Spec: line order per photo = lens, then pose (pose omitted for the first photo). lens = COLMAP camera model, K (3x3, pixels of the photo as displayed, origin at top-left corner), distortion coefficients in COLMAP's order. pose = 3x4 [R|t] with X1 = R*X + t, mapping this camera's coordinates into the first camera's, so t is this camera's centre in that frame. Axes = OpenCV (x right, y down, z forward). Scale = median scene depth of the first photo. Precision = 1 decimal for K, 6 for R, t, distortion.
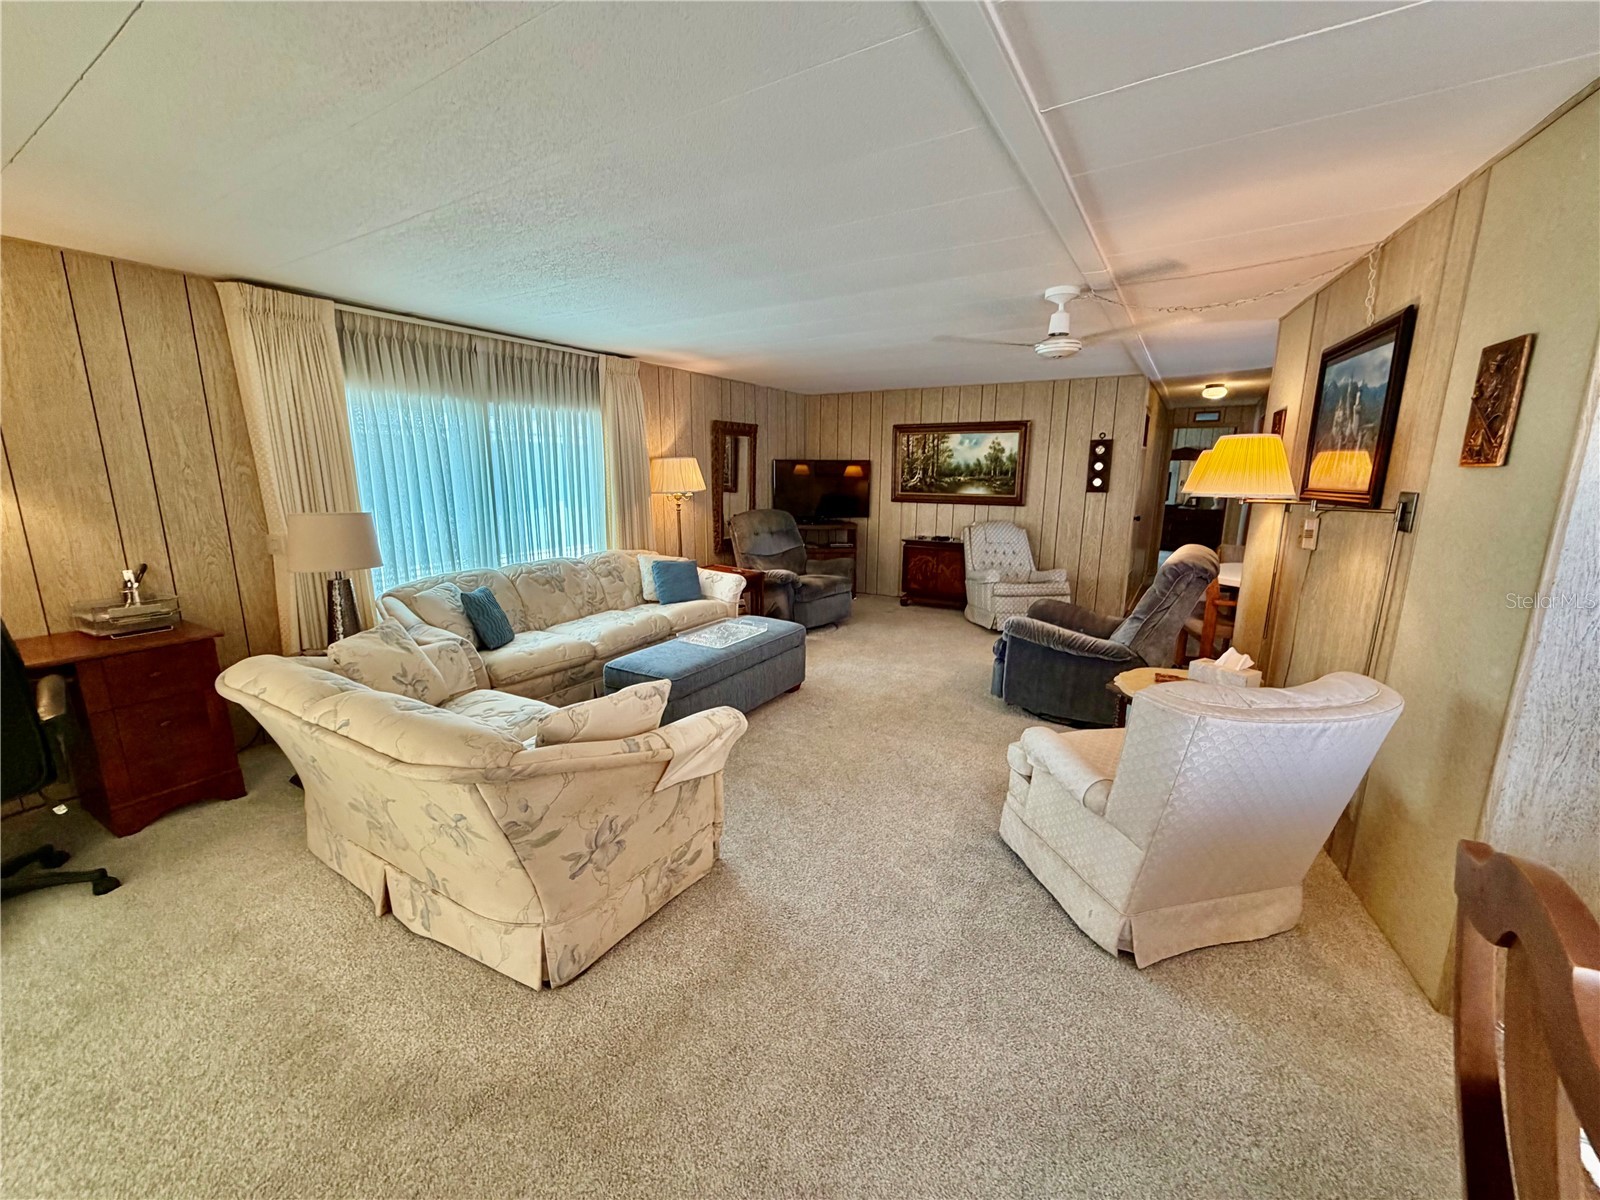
lens RADIAL K [[637.2, 0, 797.9], [0, 637.2, 605.5], [0, 0, 1]] dist [-0.000149, 0.000595]
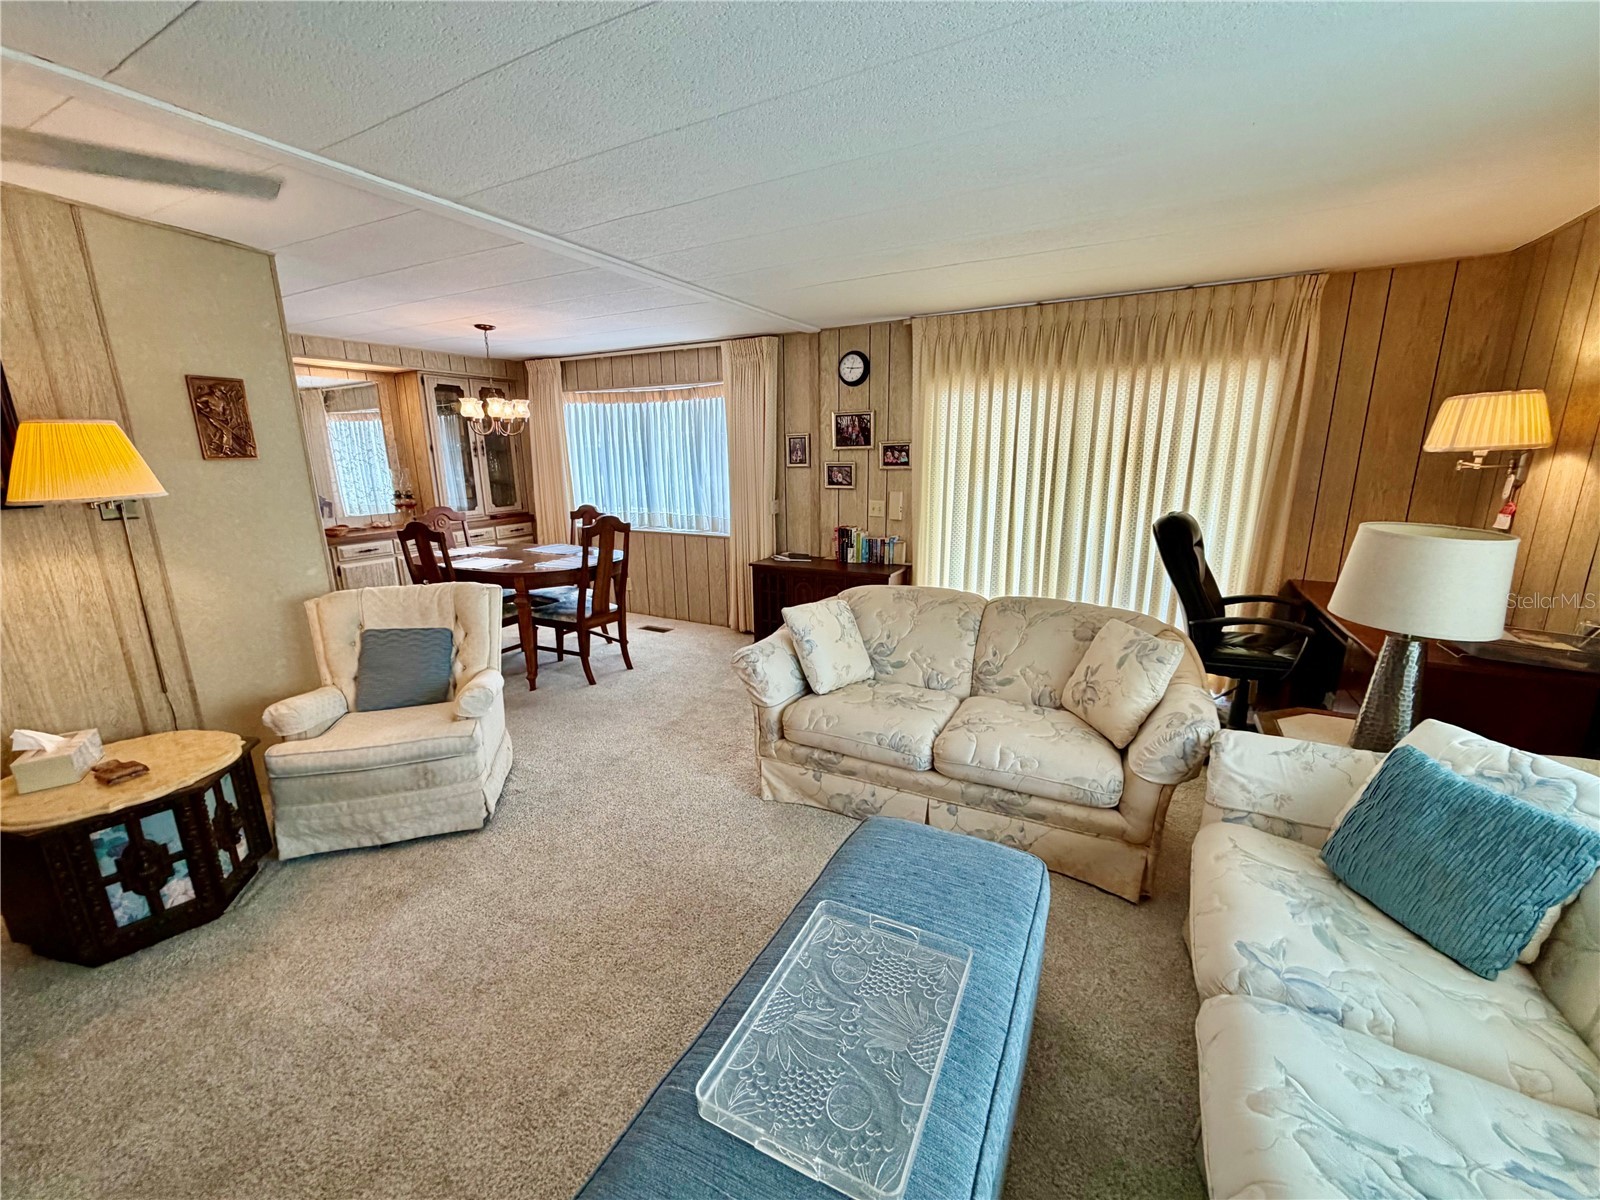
lens RADIAL K [[637.2, 0, 797.8], [0, 637.2, 600.3], [0, 0, 1]] dist [-0.000149, 0.000595]
pose [[-0.997487, 0.019875, -0.068002, -0.043273], [-0.010508, 0.907720, 0.419445, -0.158220], [0.070063, 0.419106, -0.905230, 0.732189]]
